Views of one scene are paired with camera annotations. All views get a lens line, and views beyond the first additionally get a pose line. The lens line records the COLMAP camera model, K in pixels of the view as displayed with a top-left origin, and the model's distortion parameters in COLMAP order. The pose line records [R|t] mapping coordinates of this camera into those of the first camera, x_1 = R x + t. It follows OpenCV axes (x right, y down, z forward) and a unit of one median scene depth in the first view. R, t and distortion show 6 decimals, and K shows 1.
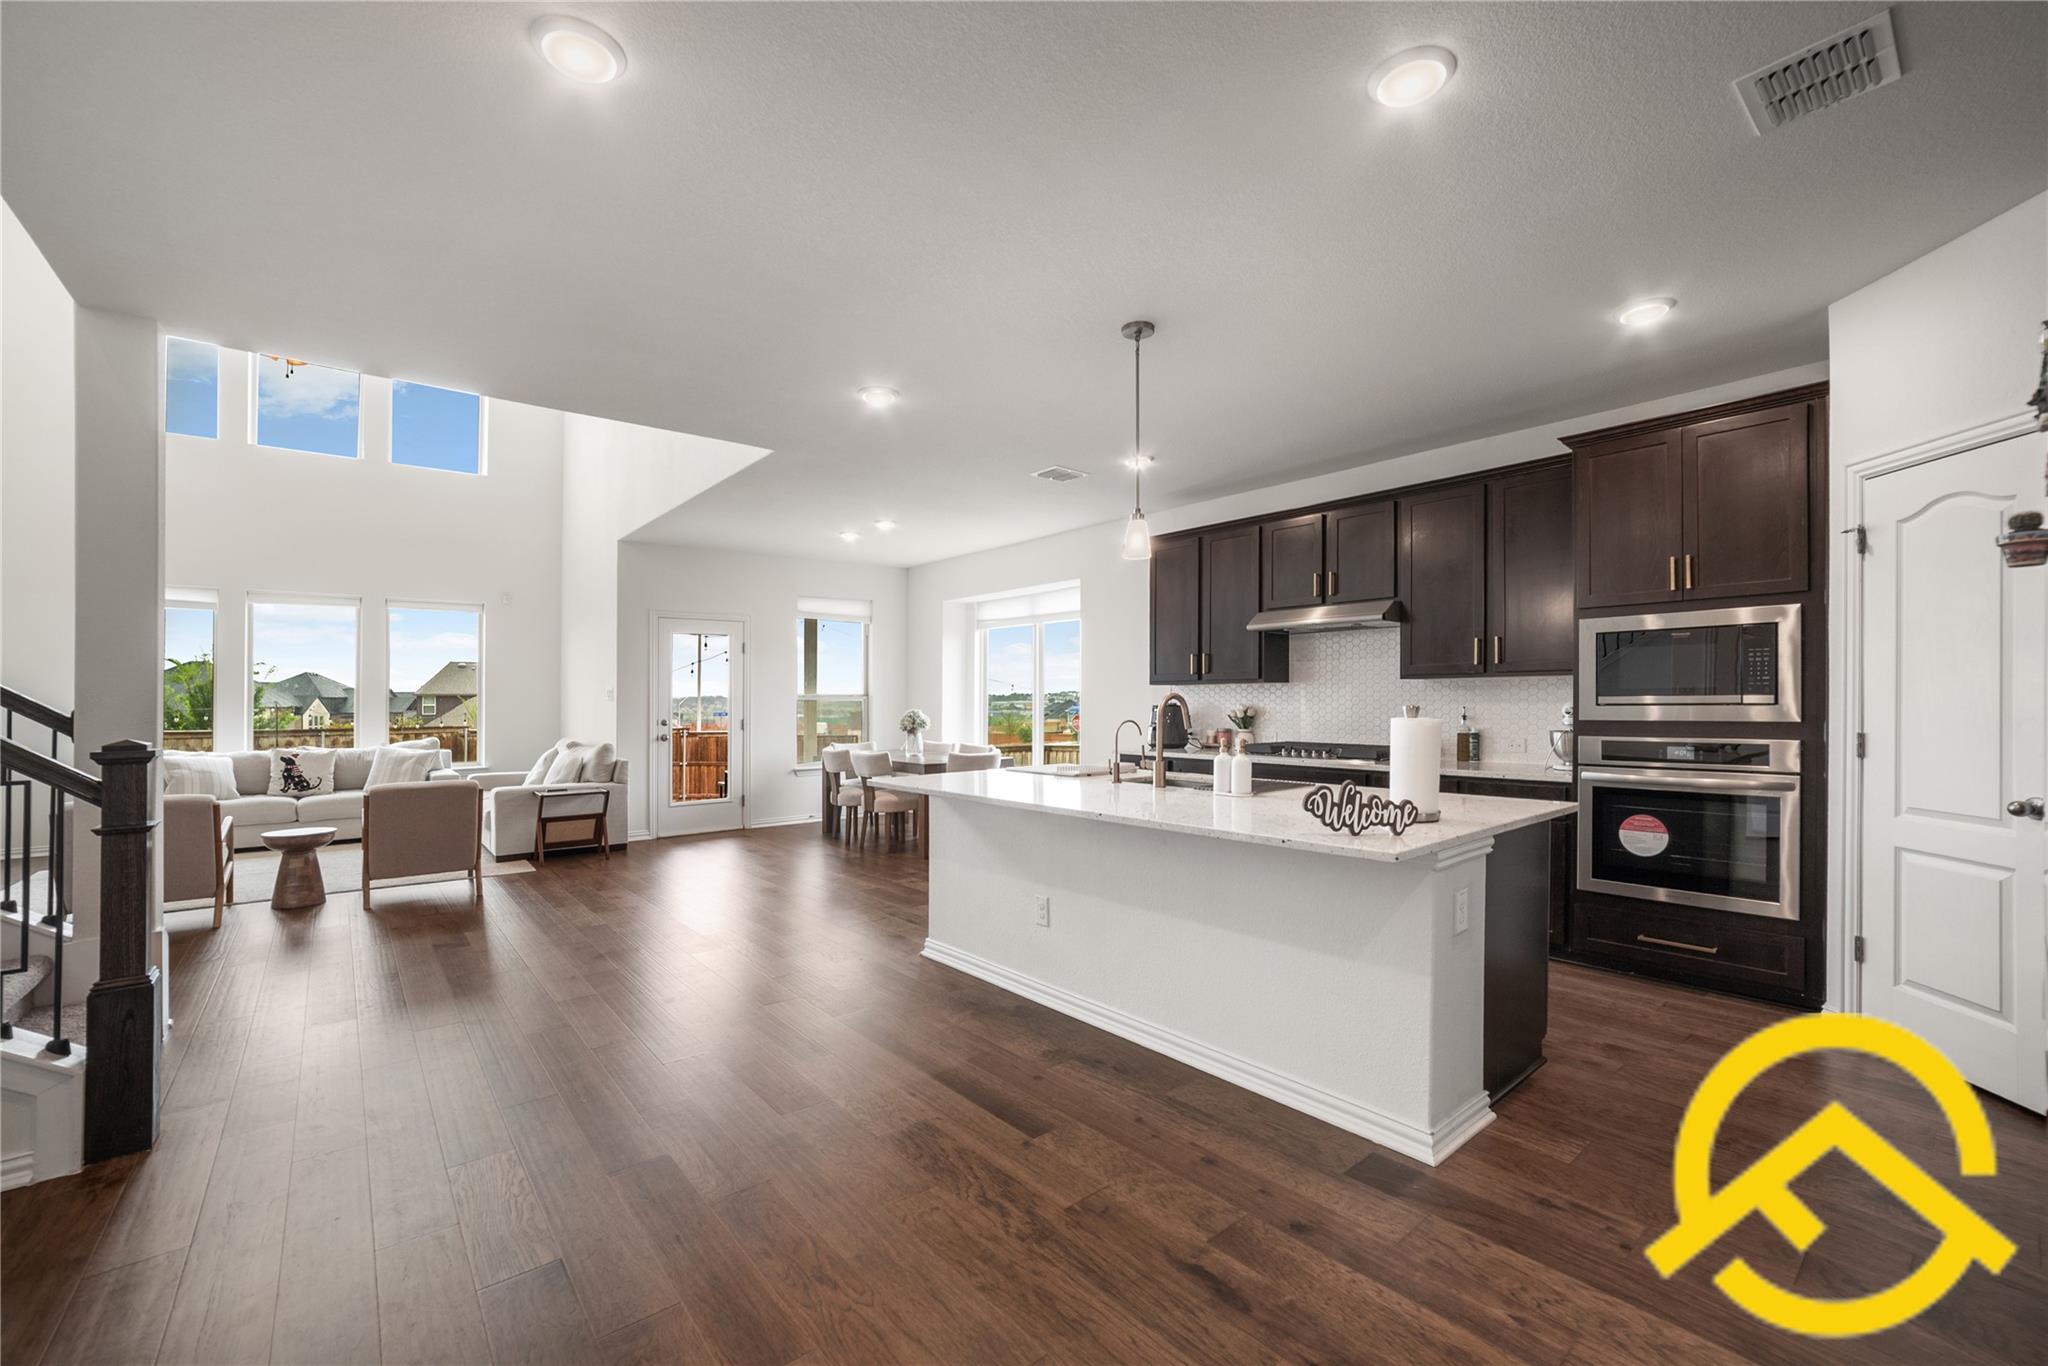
lens RADIAL K [[841.9, 0, 1014.1], [0, 841.9, 697.5], [0, 0, 1]] dist [-0.034256, 0.011321]
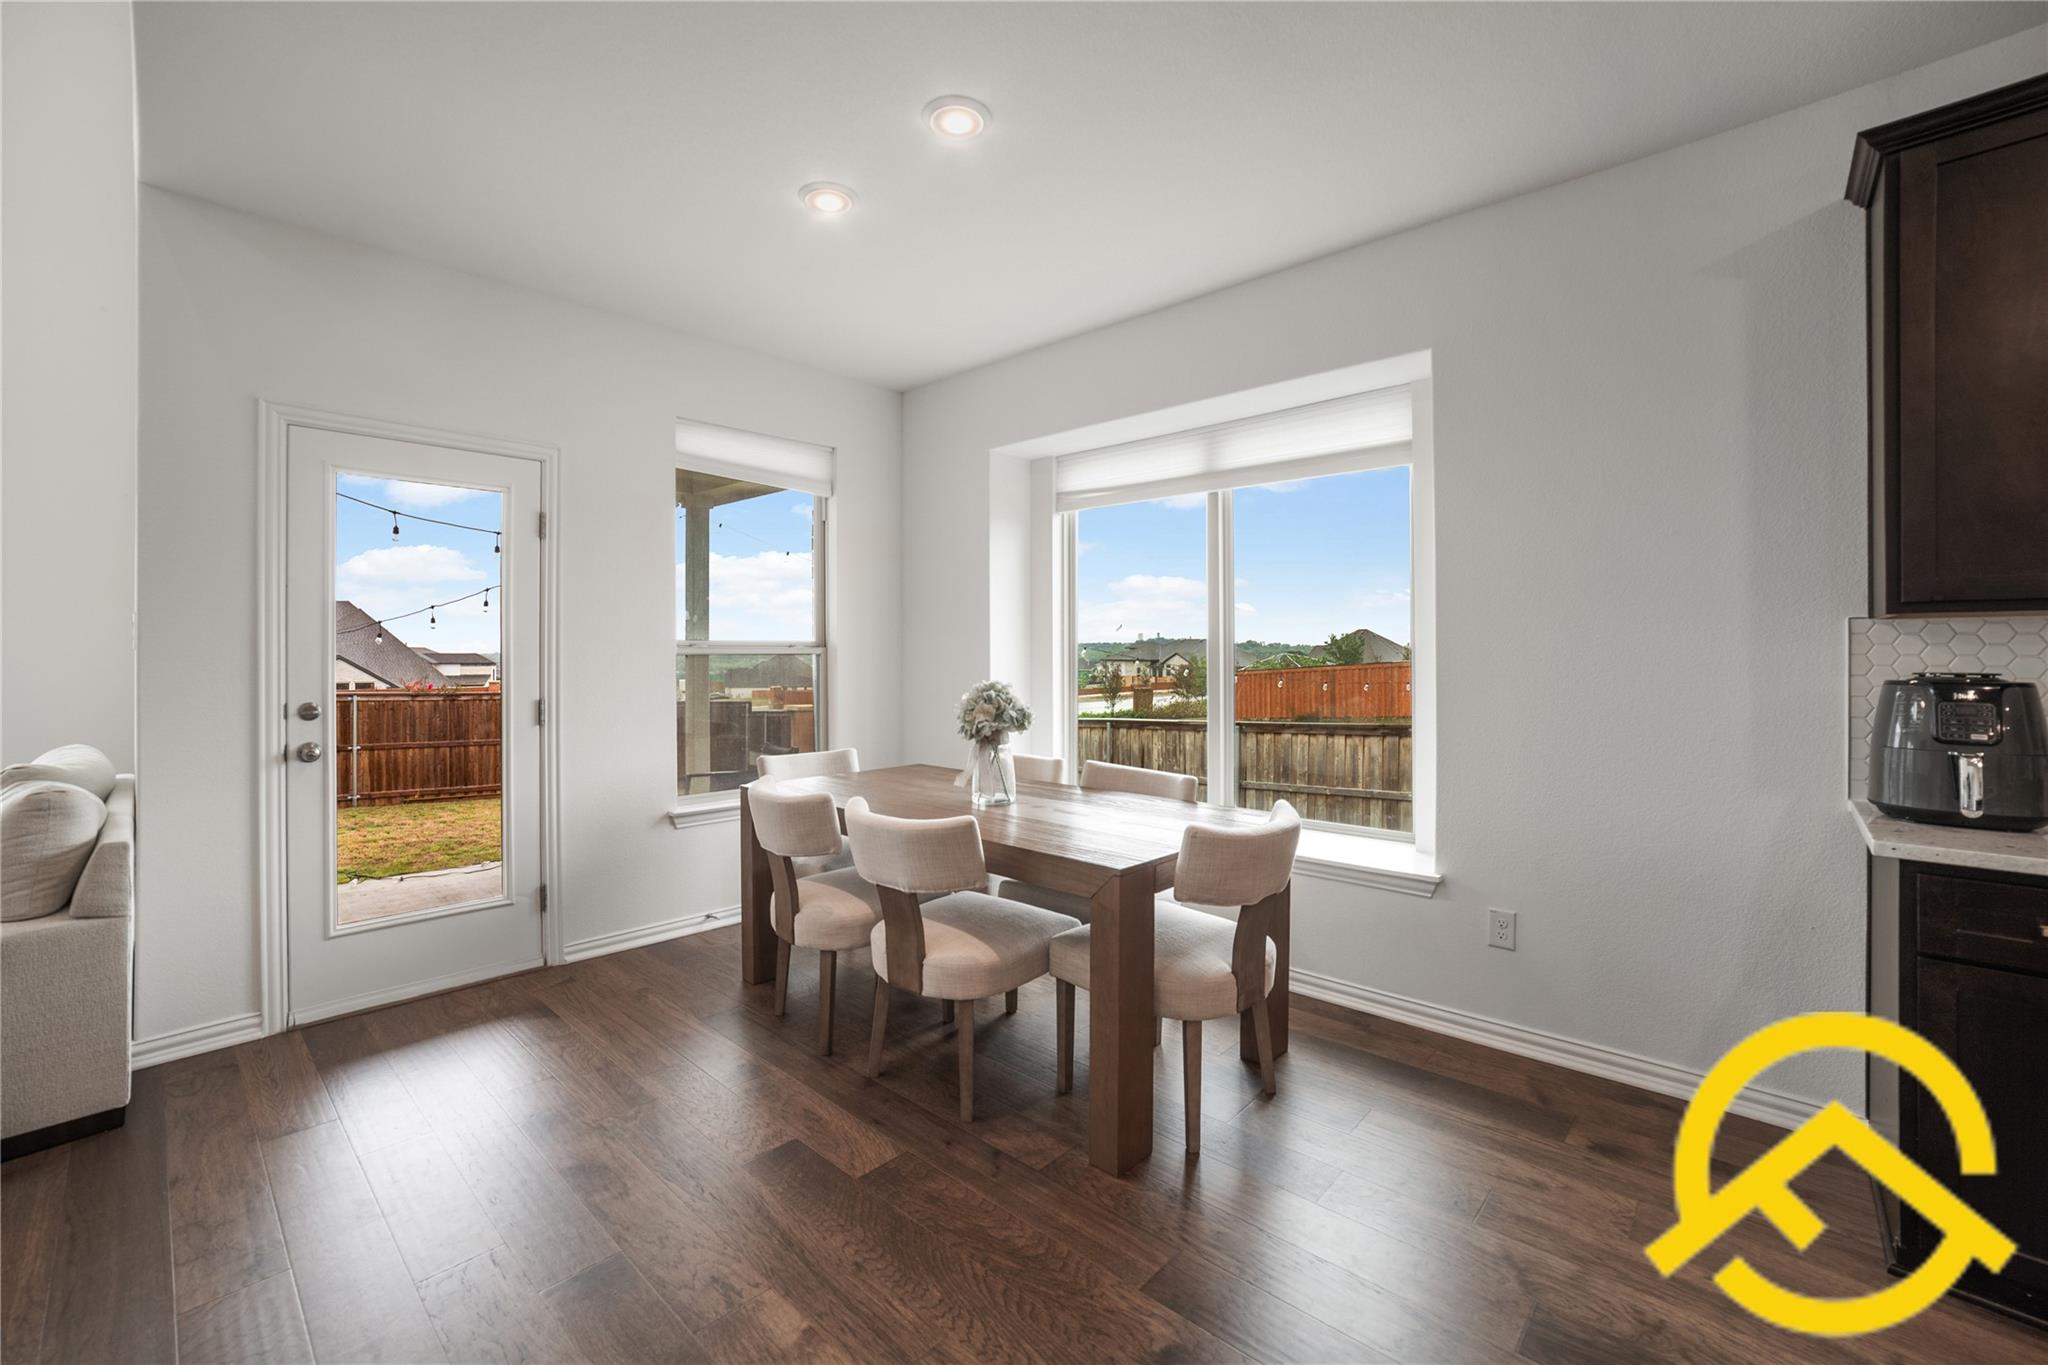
lens RADIAL K [[836.1, 0, 991.7], [0, 836.1, 657.1], [0, 0, 1]] dist [-0.024823, 0.000201]
pose [[0.992768, 0.008942, 0.119713, -0.336349], [-0.009038, 0.999959, 0.000259, 0.006739], [-0.119706, -0.001339, 0.992809, 1.280321]]
